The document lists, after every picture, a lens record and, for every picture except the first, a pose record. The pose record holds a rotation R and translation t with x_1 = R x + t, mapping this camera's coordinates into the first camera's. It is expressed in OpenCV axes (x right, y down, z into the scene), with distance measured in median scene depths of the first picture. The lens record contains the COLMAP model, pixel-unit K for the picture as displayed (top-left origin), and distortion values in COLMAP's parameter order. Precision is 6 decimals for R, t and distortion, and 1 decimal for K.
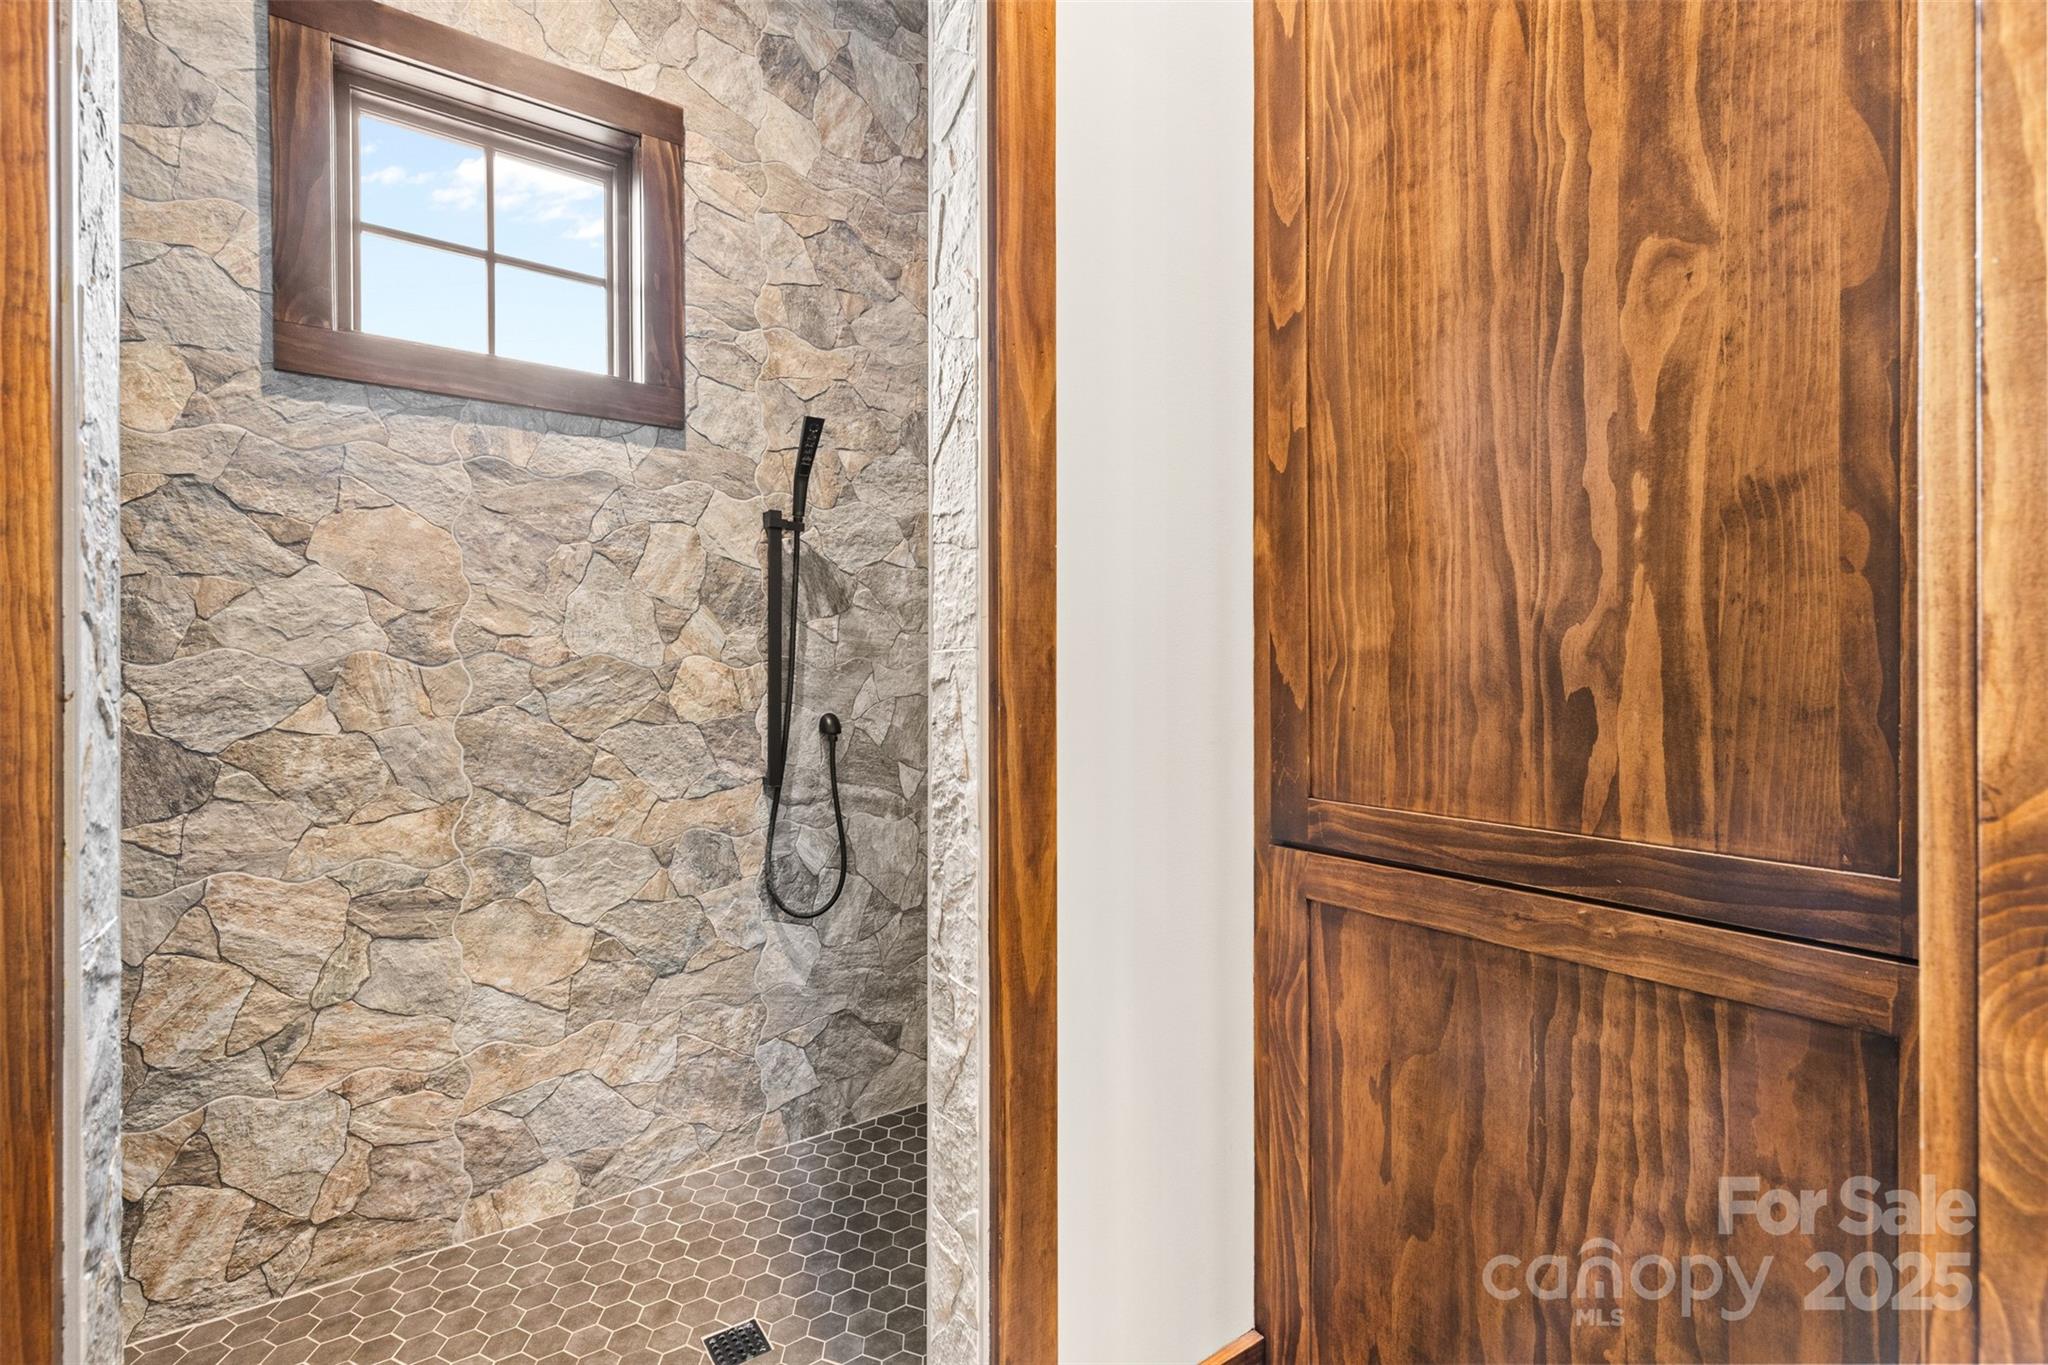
lens RADIAL K [[919.3, 0, 1020.7], [0, 919.3, 680.1], [0, 0, 1]] dist [0.009366, -0.002934]
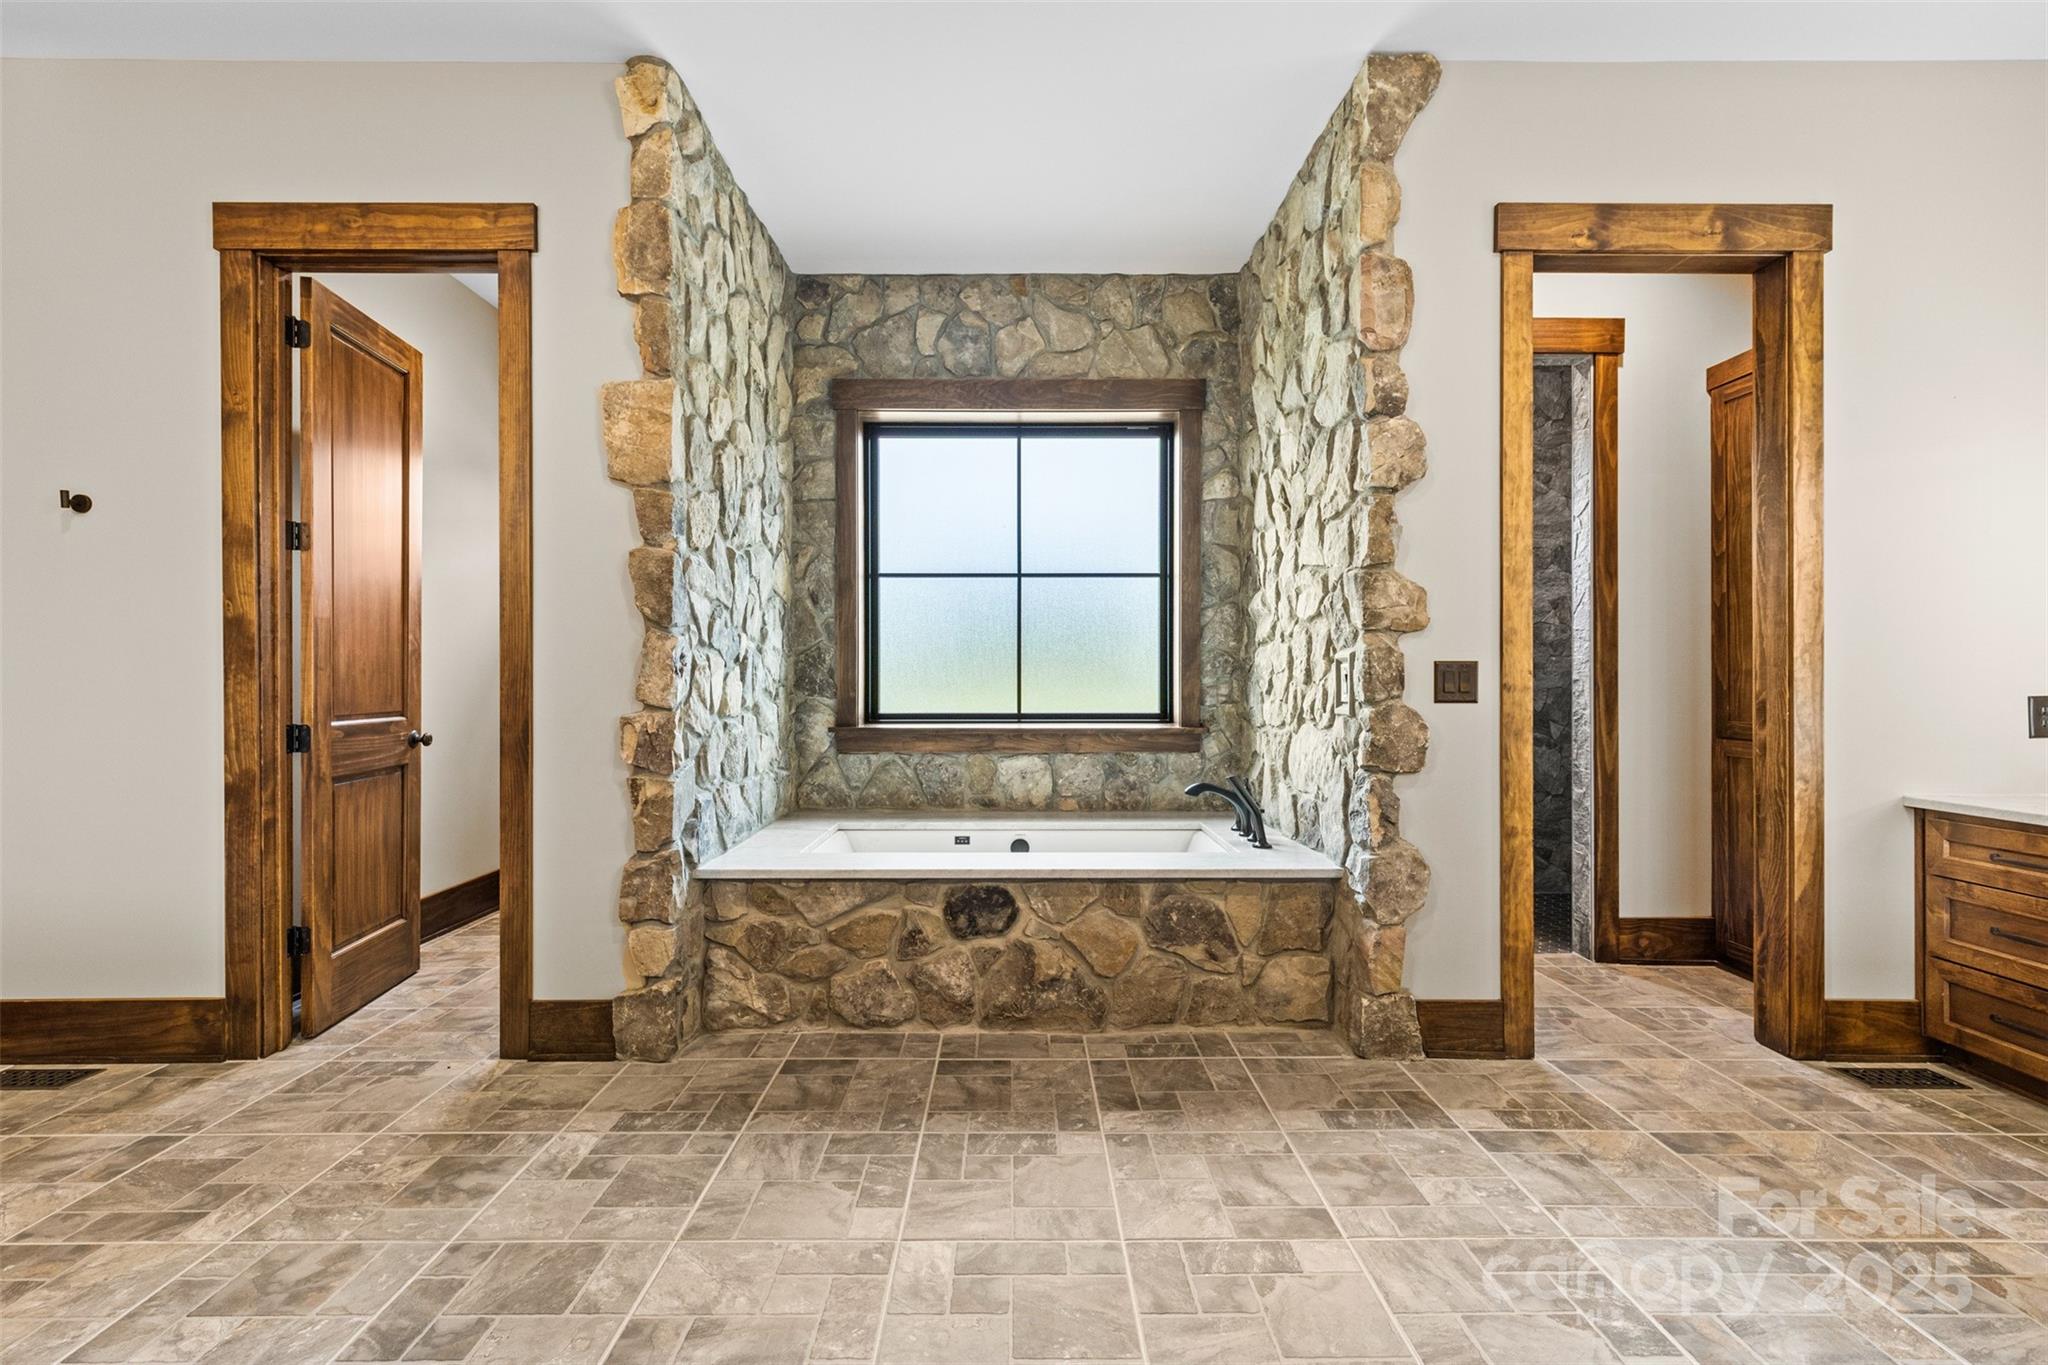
lens RADIAL K [[919.3, 0, 991.6], [0, 919.3, 677.0], [0, 0, 1]] dist [0.009366, -0.002934]
pose [[0.798929, -0.001833, -0.601422, 0.227304], [0.000898, 0.999998, -0.001854, -0.006129], [0.601424, 0.000941, 0.798929, -2.911918]]
